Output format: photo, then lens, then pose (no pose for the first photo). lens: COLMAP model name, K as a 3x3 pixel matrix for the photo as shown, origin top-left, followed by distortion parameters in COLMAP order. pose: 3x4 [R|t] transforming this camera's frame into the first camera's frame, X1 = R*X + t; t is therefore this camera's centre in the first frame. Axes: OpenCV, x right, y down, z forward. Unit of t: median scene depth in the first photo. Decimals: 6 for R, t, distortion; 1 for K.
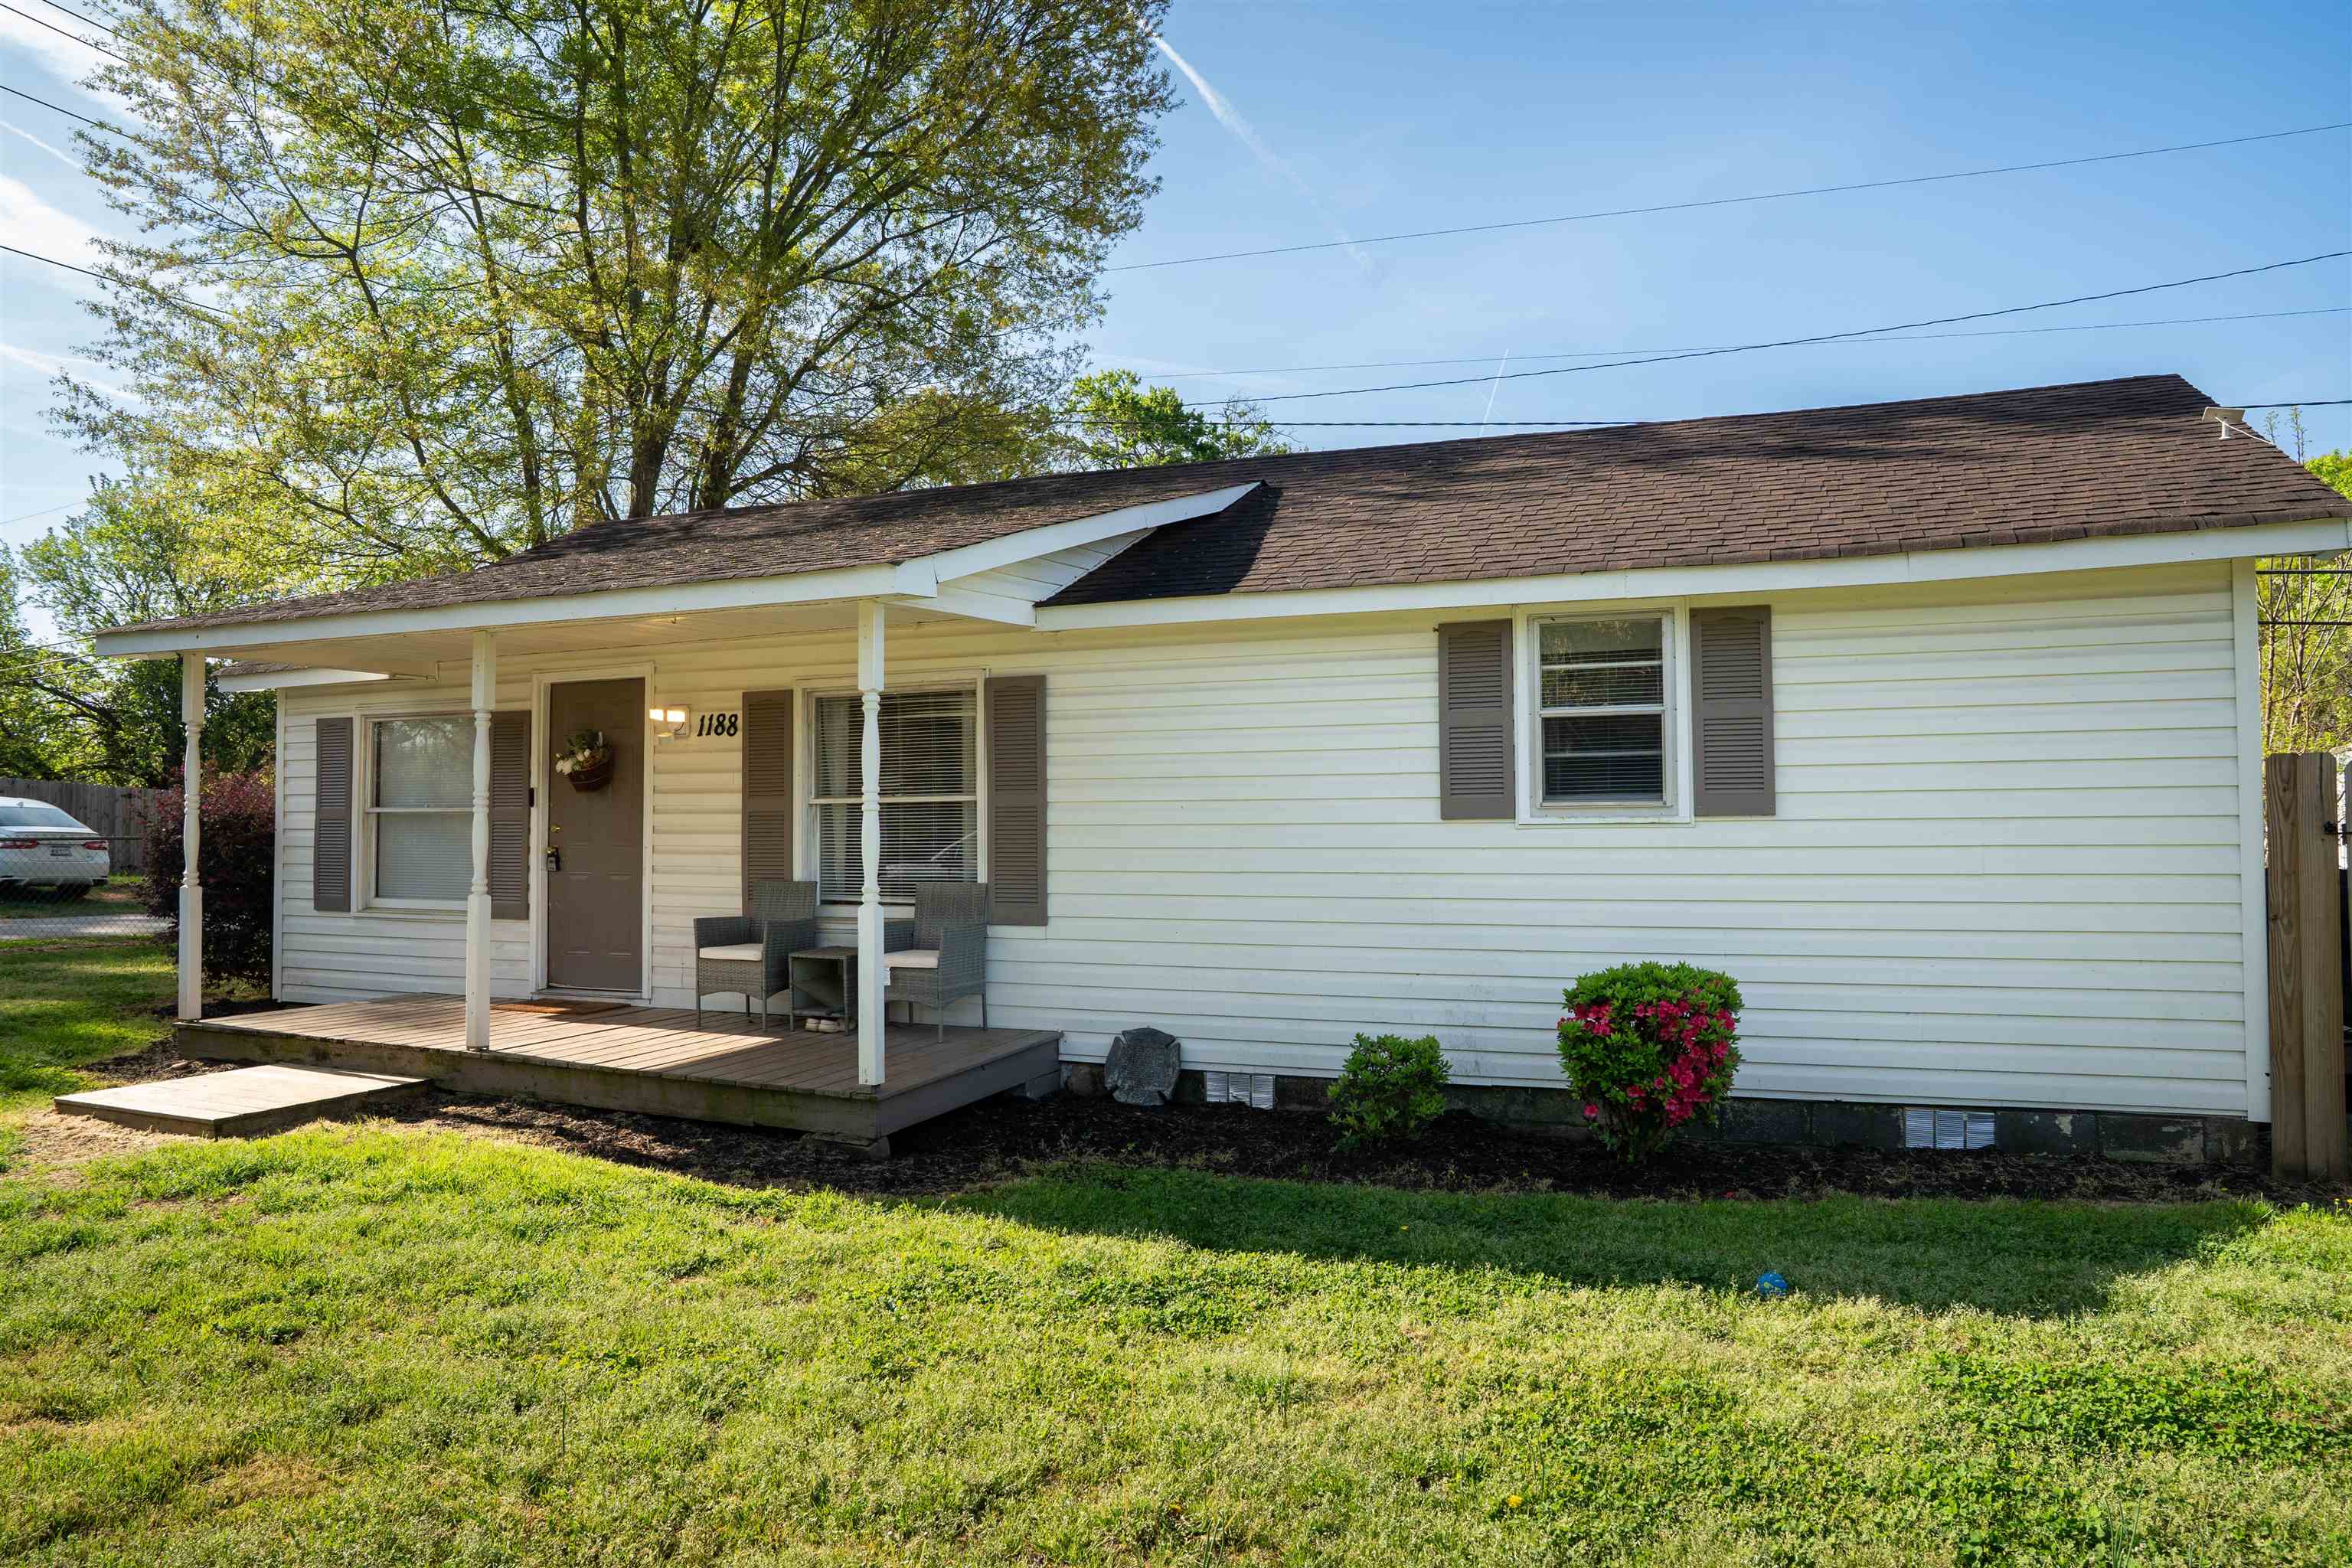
lens RADIAL K [[1610.6, 0, 1164.9], [0, 1610.6, 781.1], [0, 0, 1]] dist [-0.126838, 0.097527]
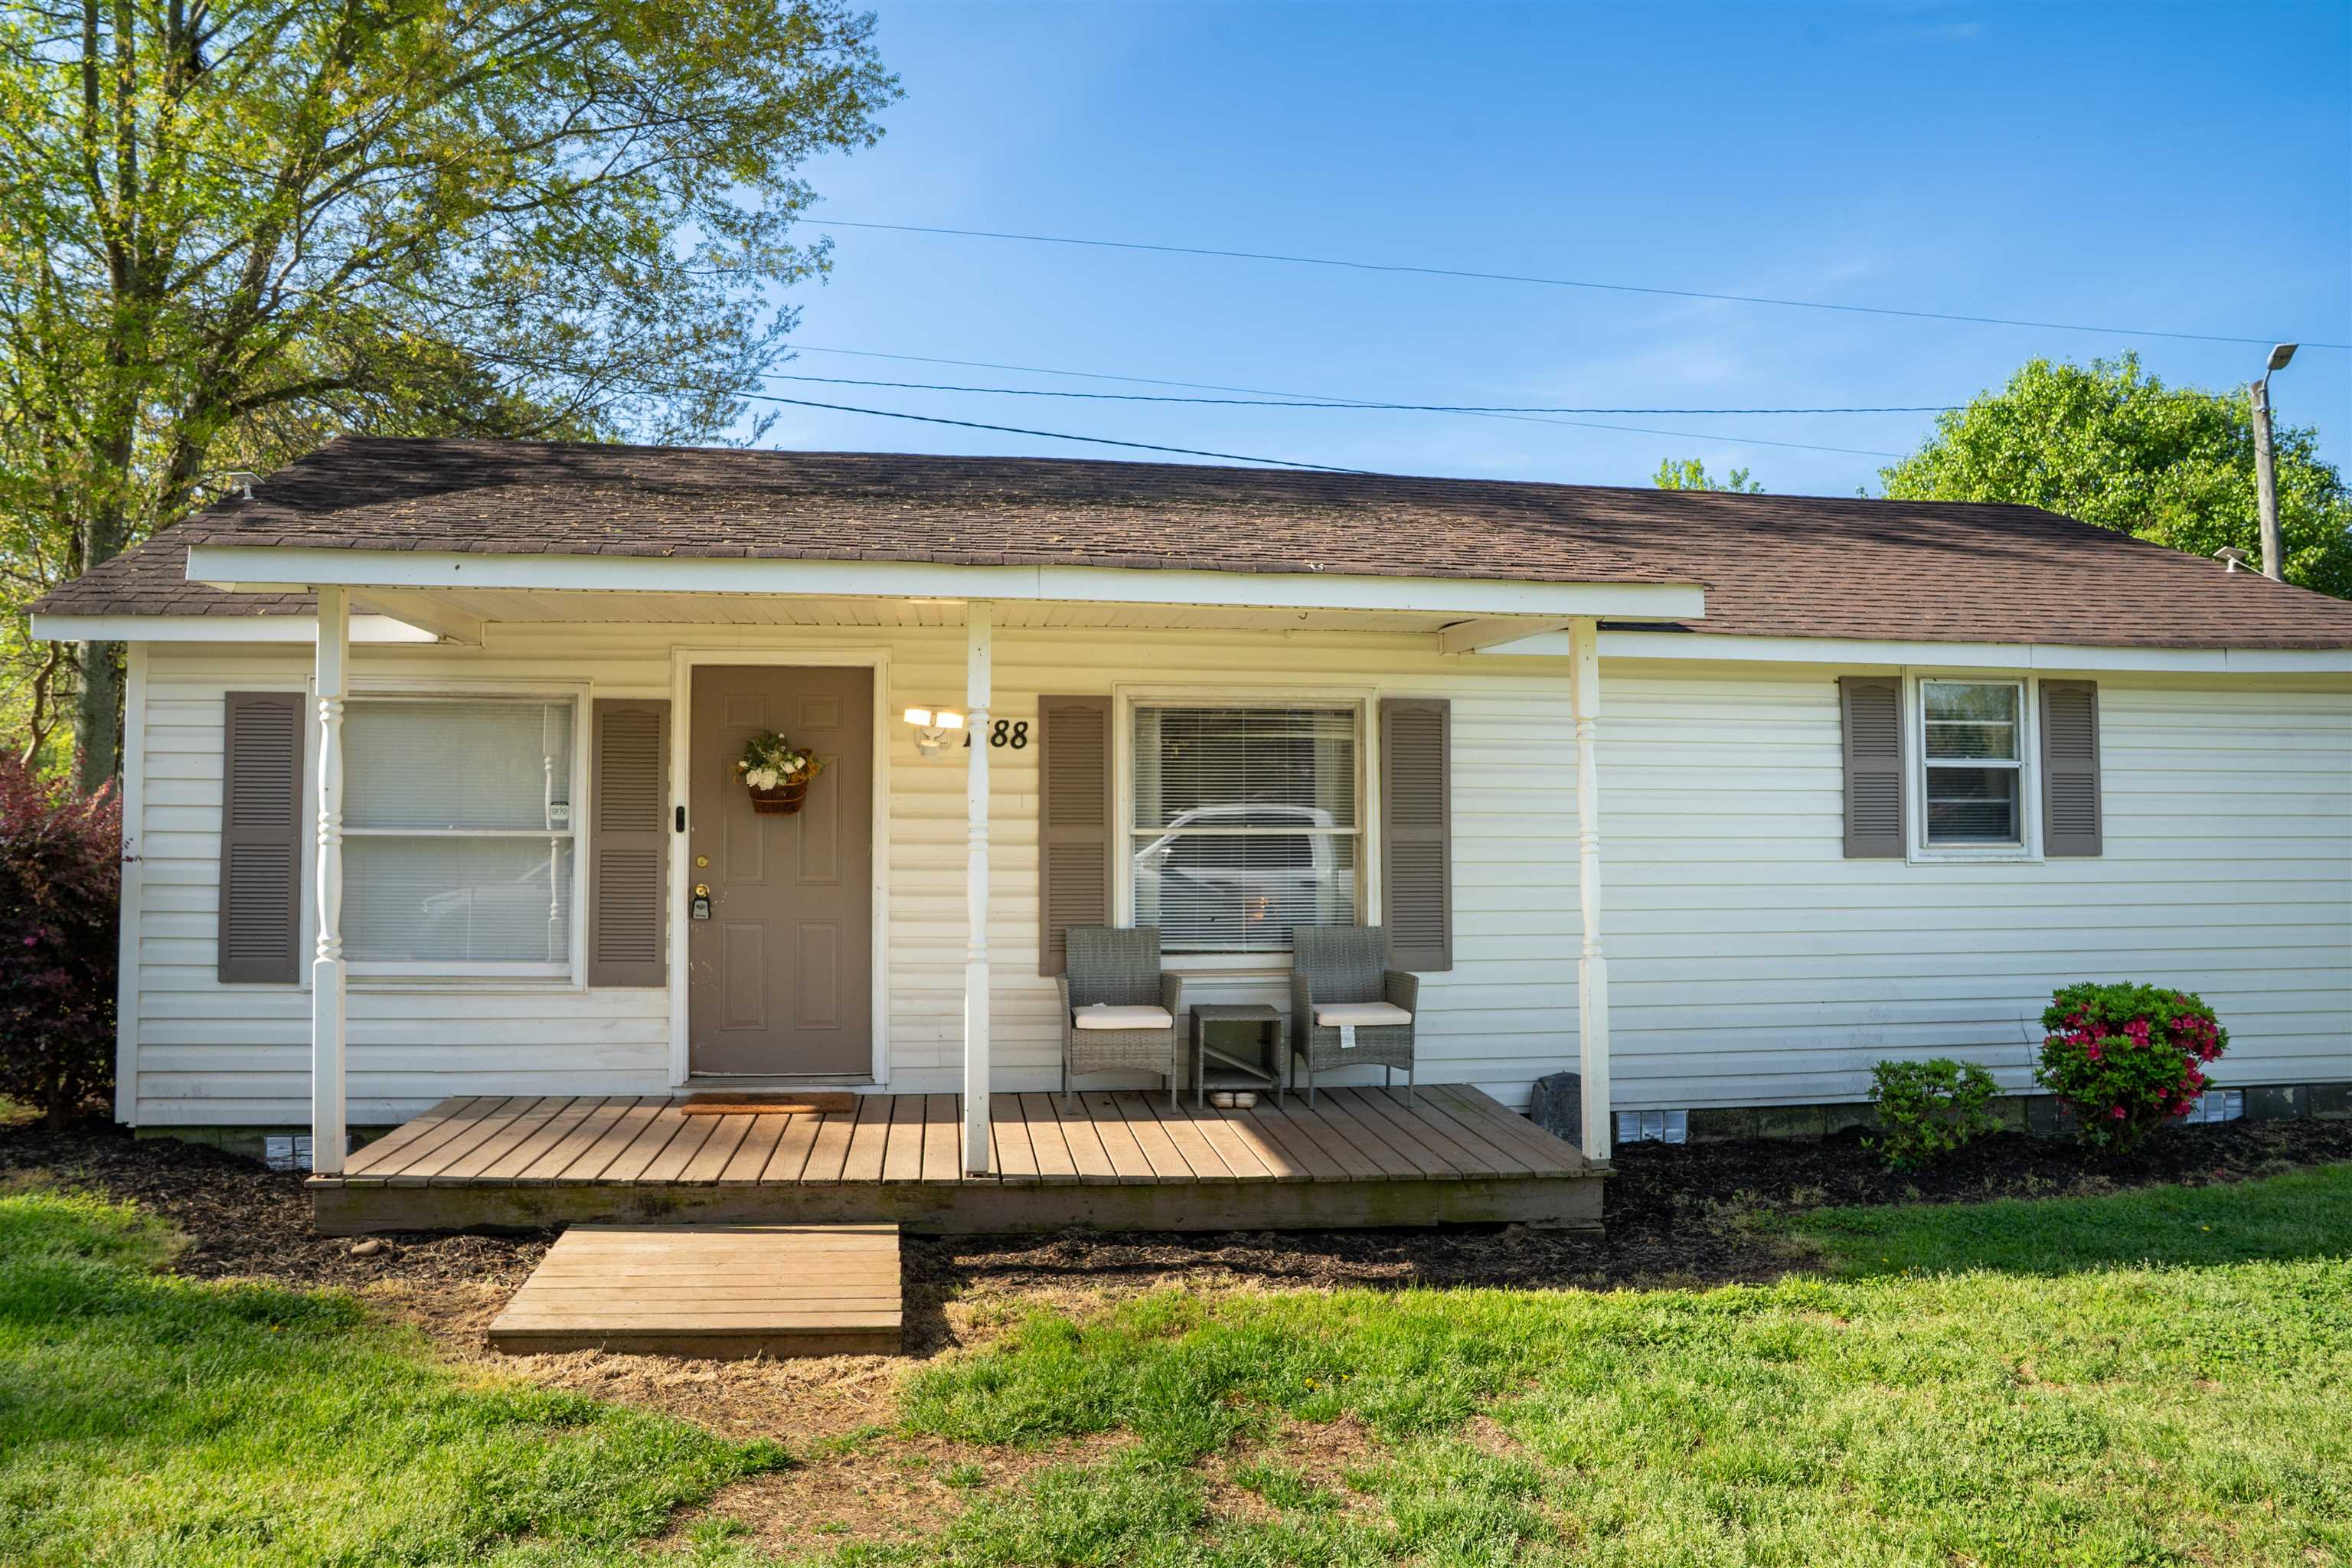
lens RADIAL K [[1622.4, 0, 1185.2], [0, 1622.4, 775.3], [0, 0, 1]] dist [-0.125595, 0.096622]
pose [[0.851135, 0.026208, 0.524292, -0.754430], [-0.023320, 0.999655, -0.012112, -0.008253], [-0.524428, -0.001917, 0.851453, 0.314075]]
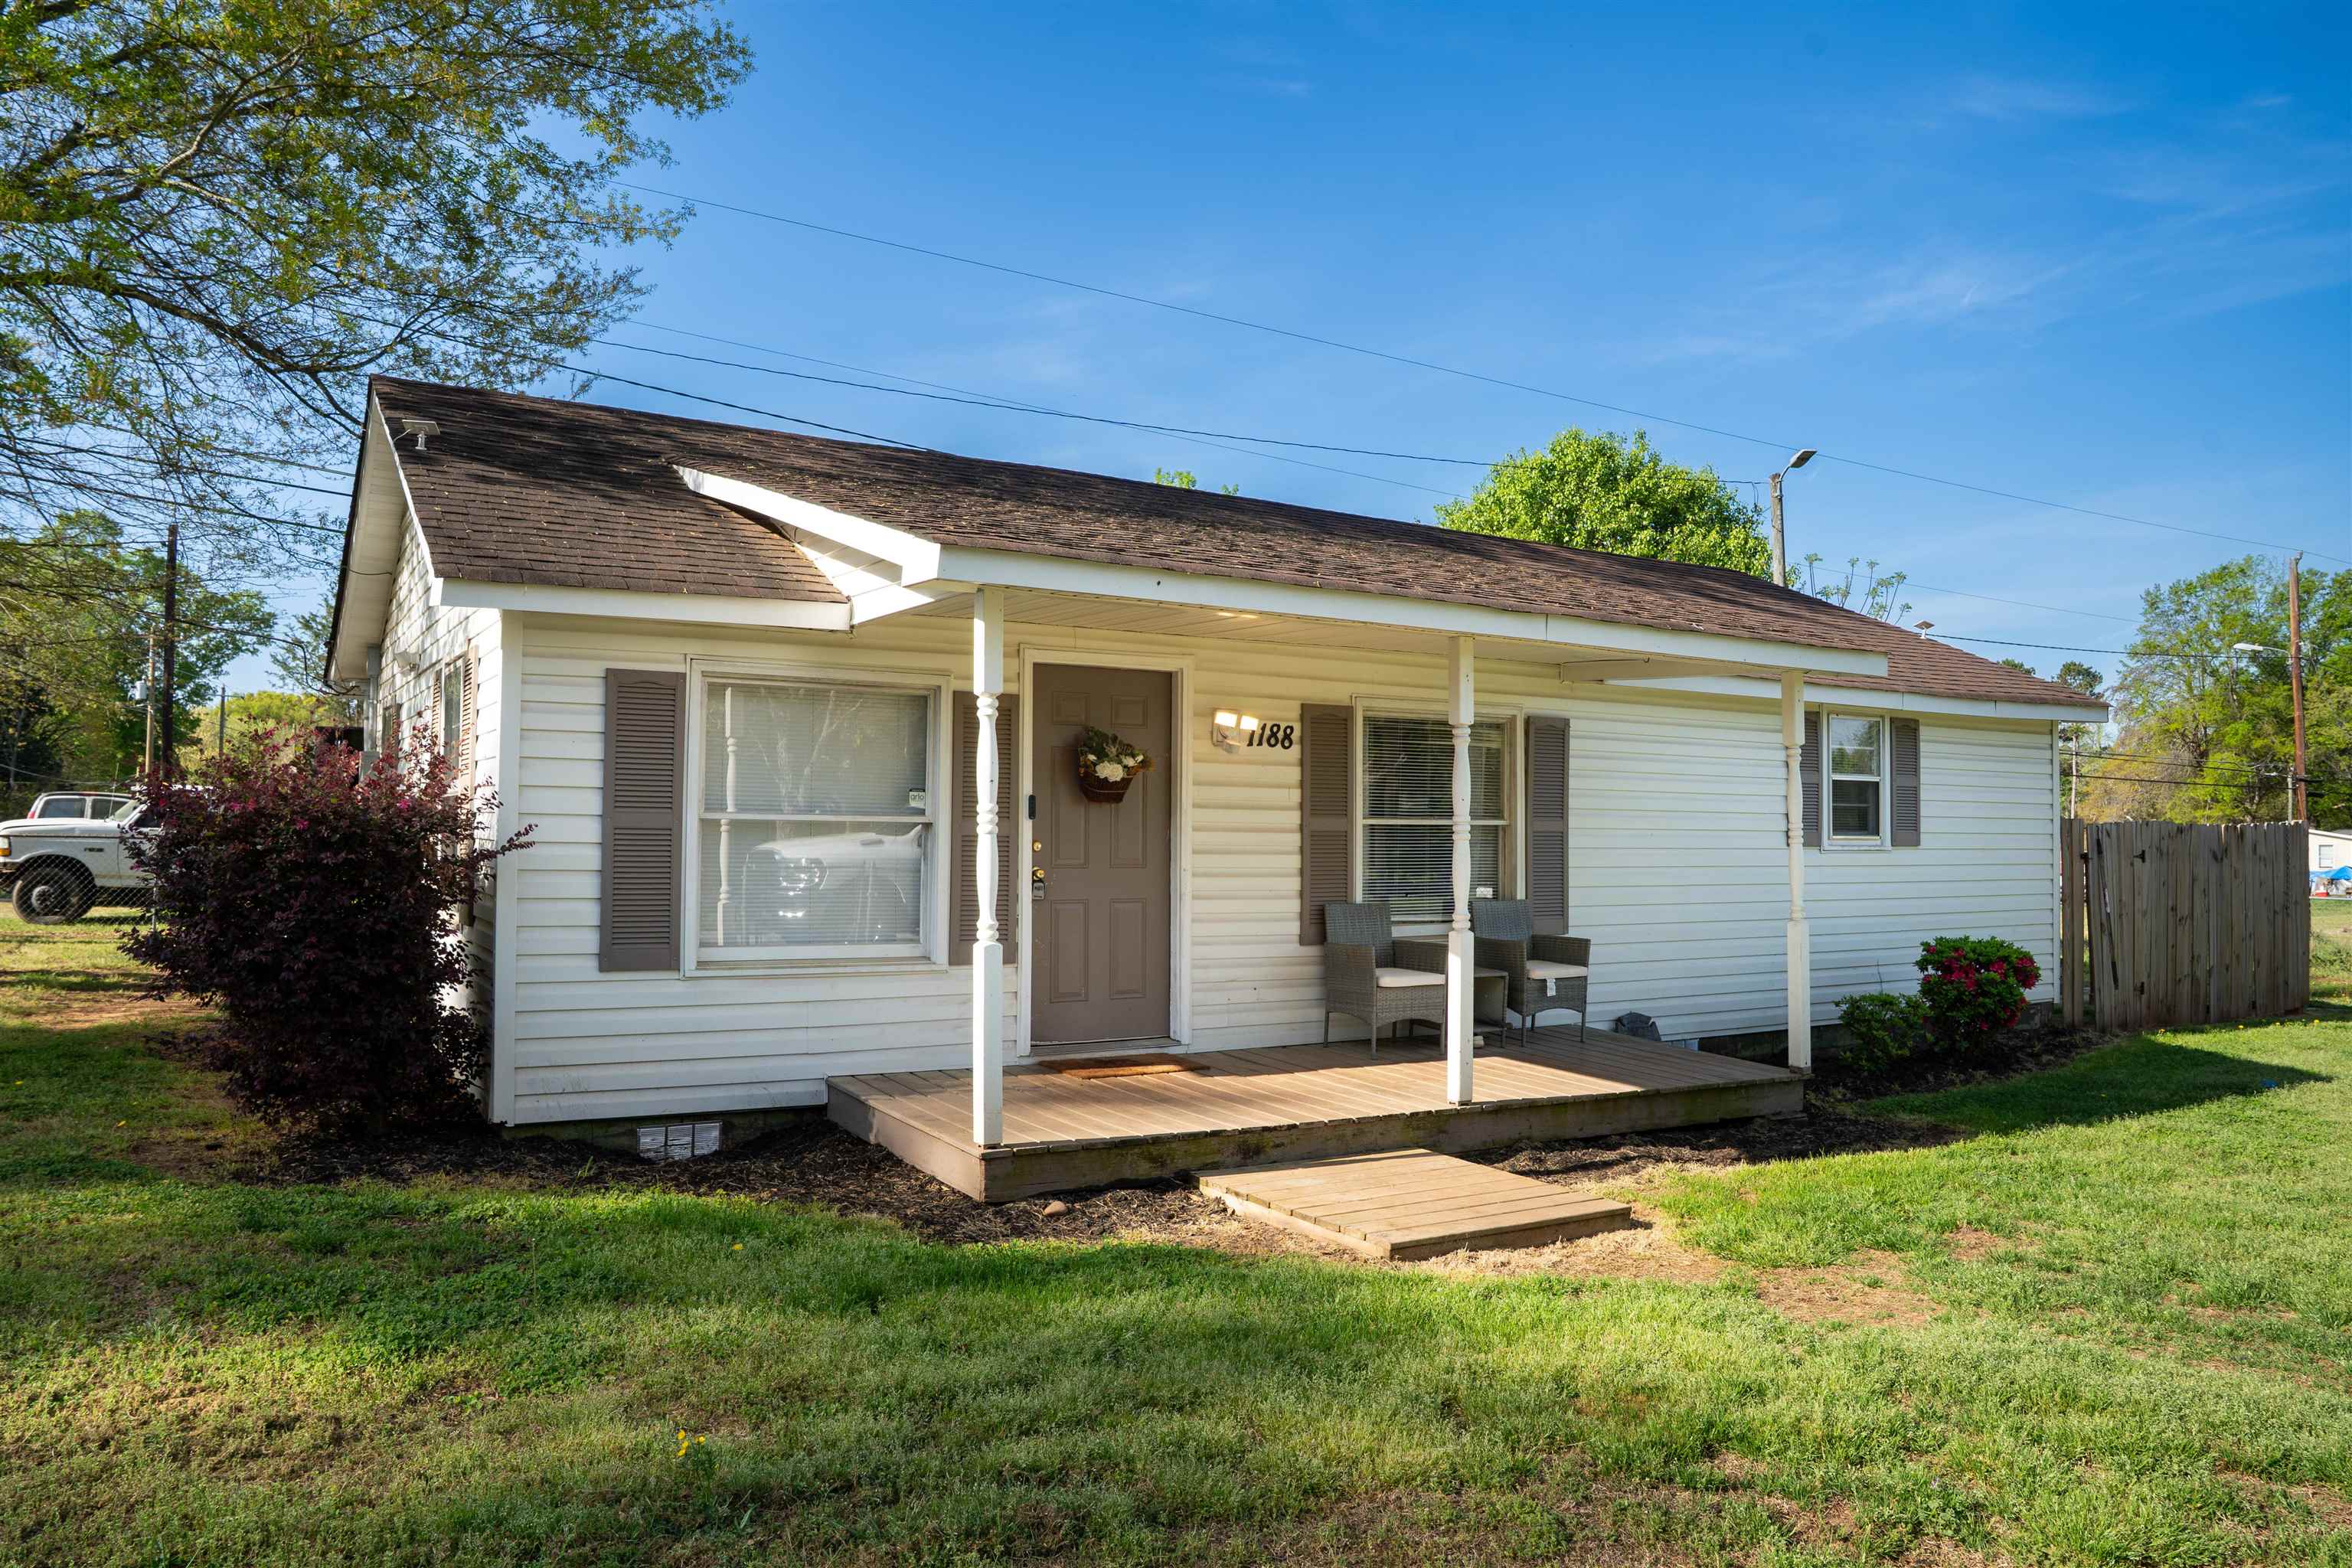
lens RADIAL K [[1610.6, 0, 1164.9], [0, 1610.6, 781.1], [0, 0, 1]] dist [-0.126838, 0.097527]
pose [[0.582660, 0.031744, 0.812096, -1.289137], [-0.043974, 0.999005, -0.007499, 0.000707], [-0.811525, -0.031342, 0.583476, 0.614263]]
